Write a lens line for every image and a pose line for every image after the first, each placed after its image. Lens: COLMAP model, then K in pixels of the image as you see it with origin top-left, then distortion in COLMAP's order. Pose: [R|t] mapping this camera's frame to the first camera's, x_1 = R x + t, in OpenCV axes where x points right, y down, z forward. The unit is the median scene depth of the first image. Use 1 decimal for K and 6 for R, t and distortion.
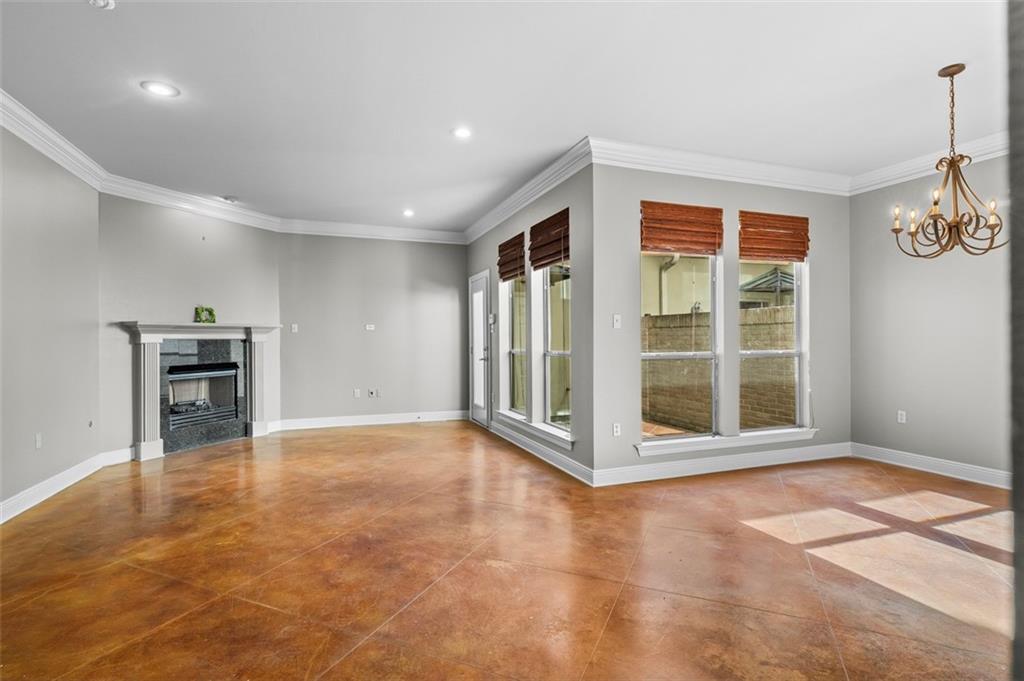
lens RADIAL K [[511.4, 0, 510.9], [0, 511.4, 338.0], [0, 0, 1]] dist [0.000195, 0.002013]
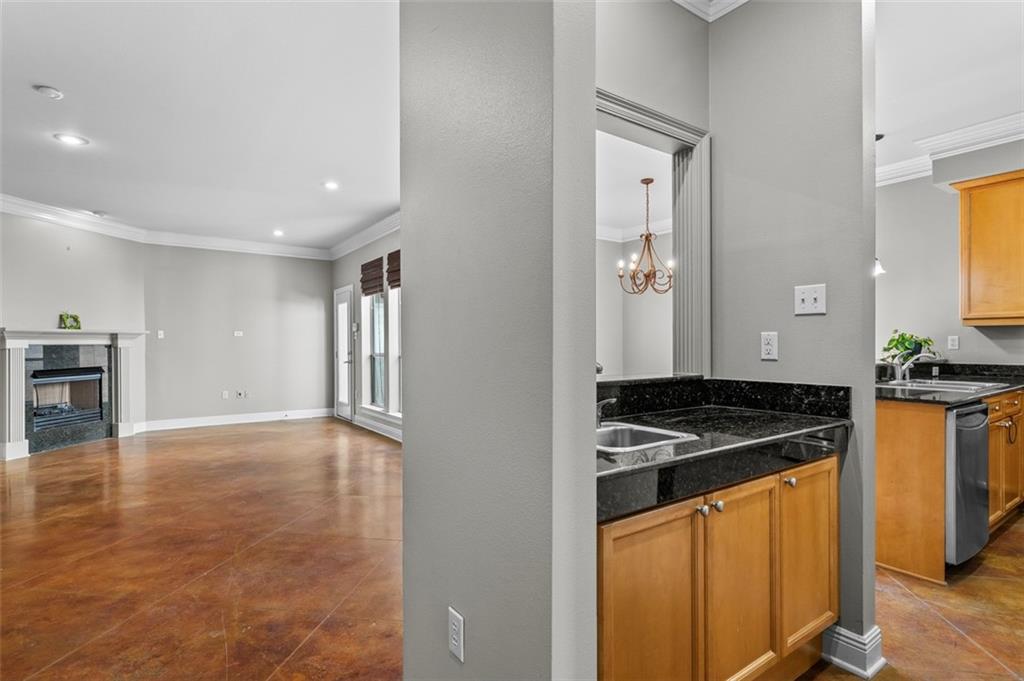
lens RADIAL K [[511.4, 0, 507.6], [0, 511.4, 341.7], [0, 0, 1]] dist [0.000195, 0.002013]
pose [[0.968631, 0.001466, 0.248499, 0.011534], [-0.000673, 0.999994, -0.003274, -0.001073], [-0.248502, 0.003004, 0.968627, -0.256467]]
